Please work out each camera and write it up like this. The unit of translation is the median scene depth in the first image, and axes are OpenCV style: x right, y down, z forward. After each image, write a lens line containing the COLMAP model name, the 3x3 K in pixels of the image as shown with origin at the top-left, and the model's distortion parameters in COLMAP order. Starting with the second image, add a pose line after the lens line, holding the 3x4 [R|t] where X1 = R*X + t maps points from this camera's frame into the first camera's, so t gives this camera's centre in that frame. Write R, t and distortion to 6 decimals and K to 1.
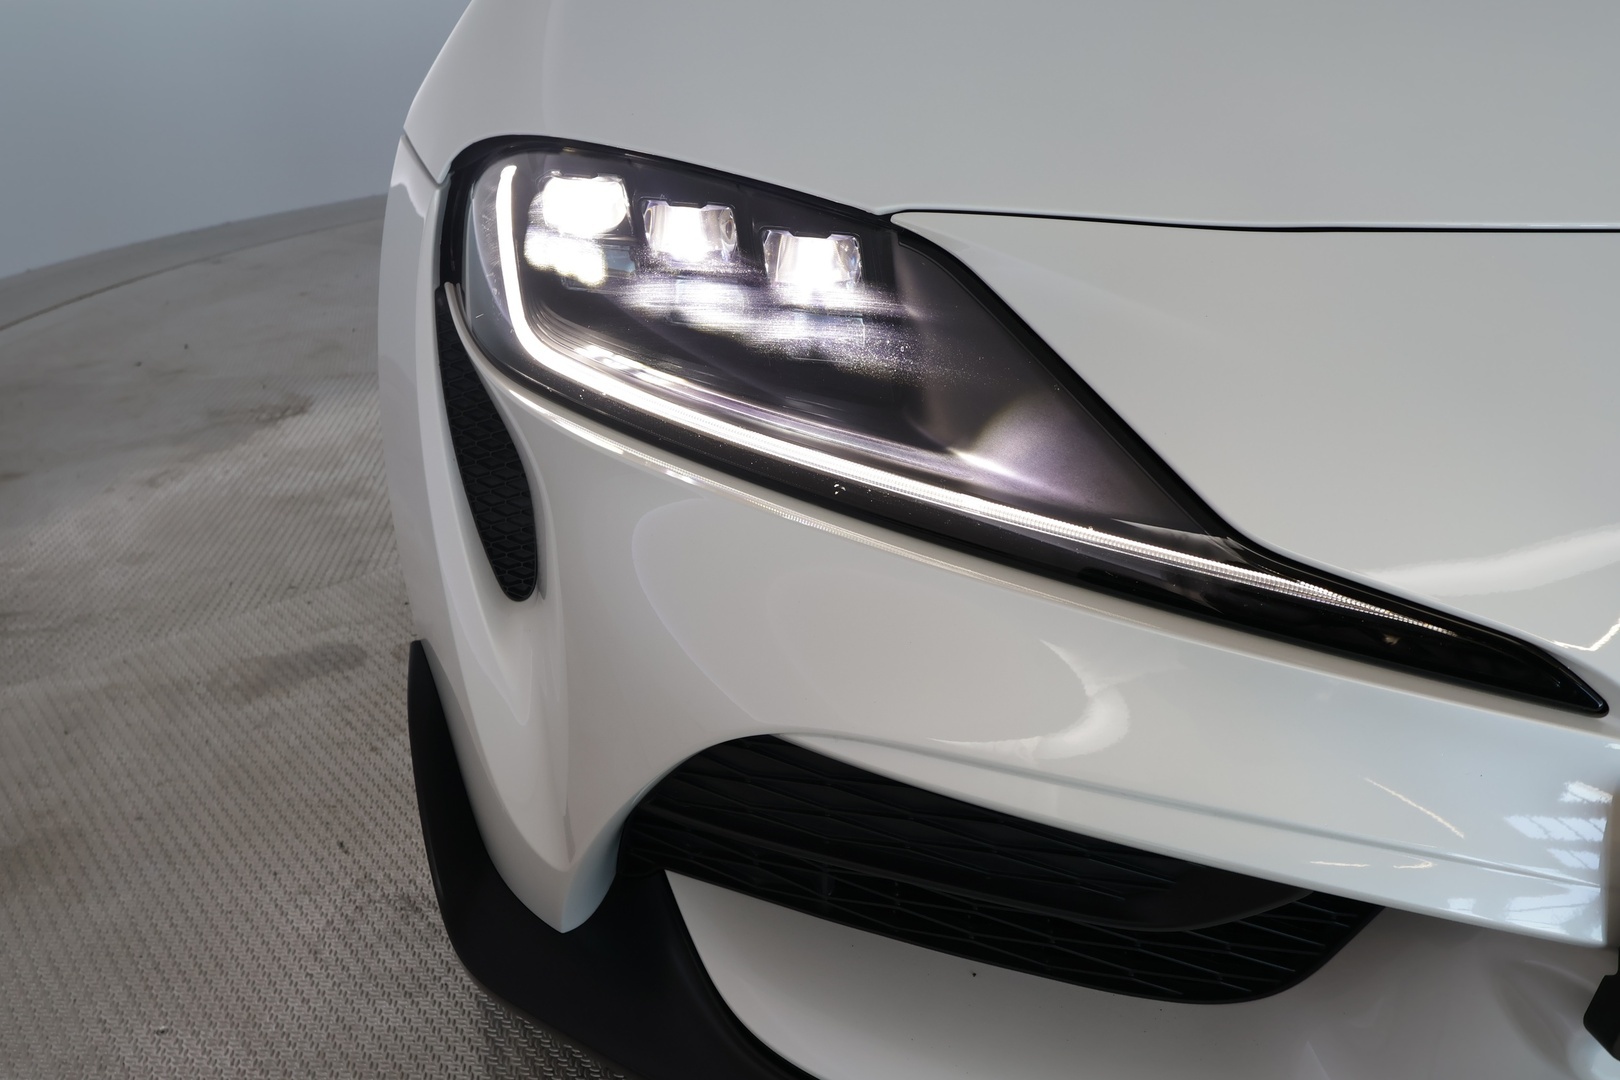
lens RADIAL K [[1275.2, 0, 810.2], [0, 1275.2, 543.0], [0, 0, 1]] dist [-0.004615, -0.001559]
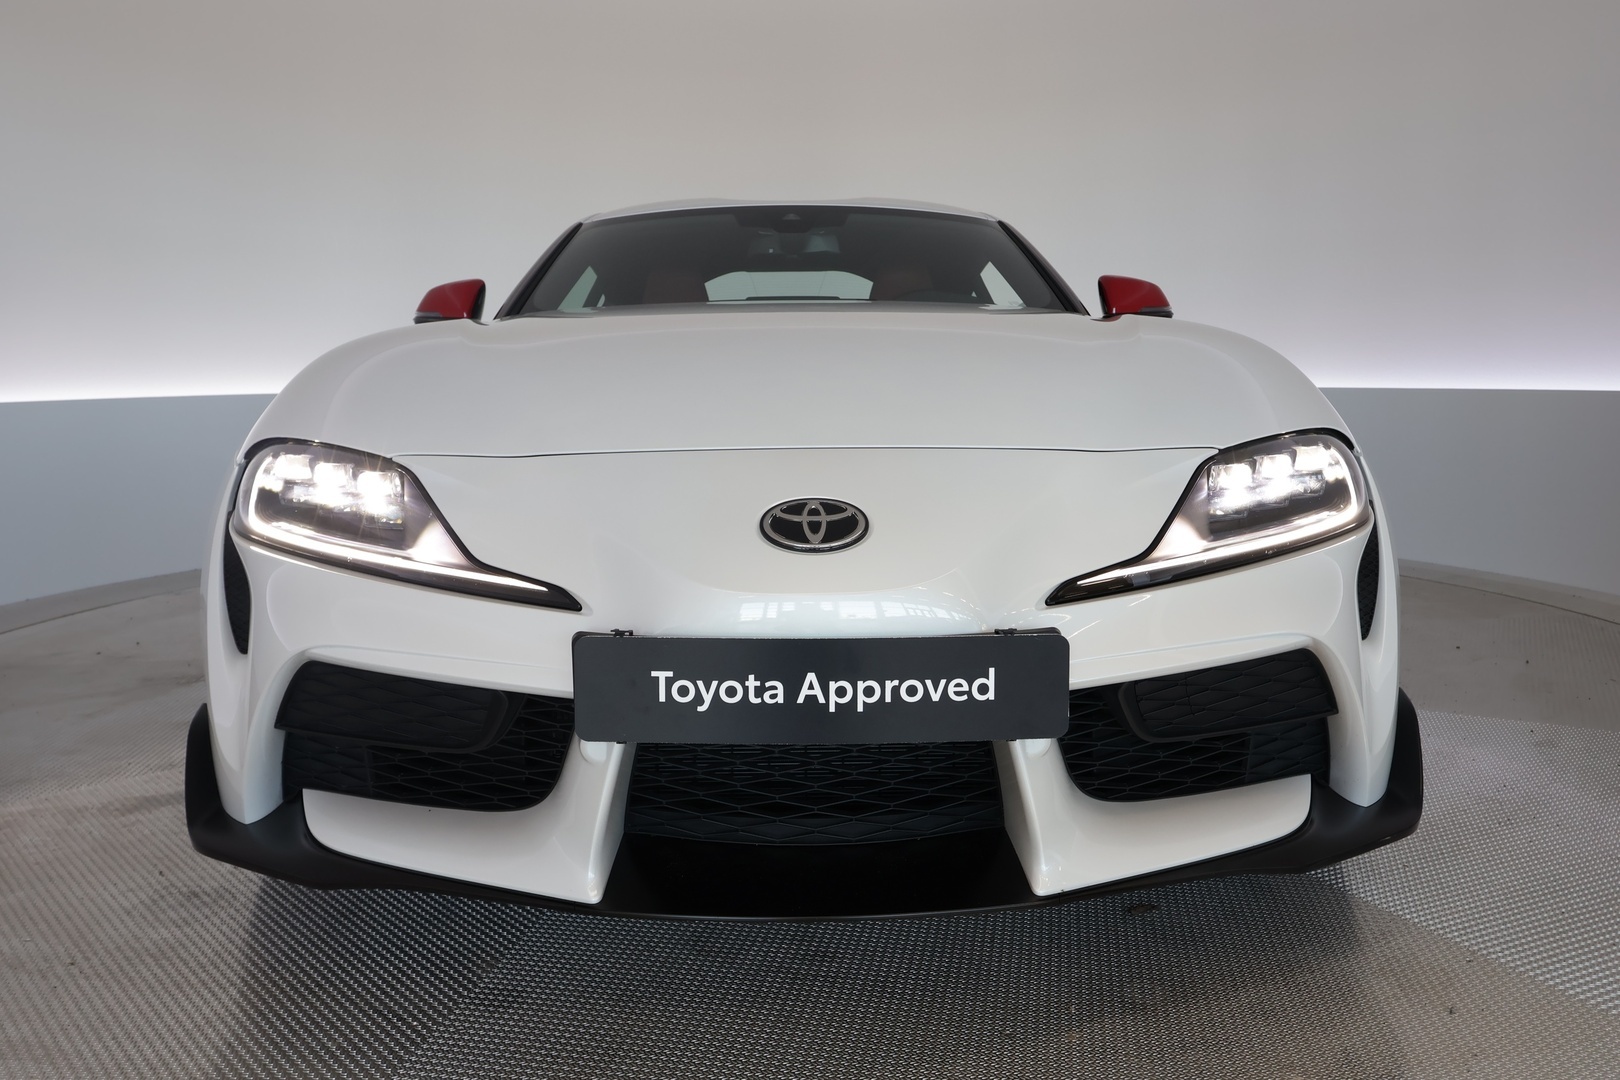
lens RADIAL K [[1275.2, 0, 810.9], [0, 1275.2, 537.1], [0, 0, 1]] dist [-0.004615, -0.001559]
pose [[0.999946, -0.005557, 0.008728, 0.406252], [0.007957, 0.952195, -0.305388, 0.307975], [-0.006613, 0.305442, 0.952188, -0.610099]]
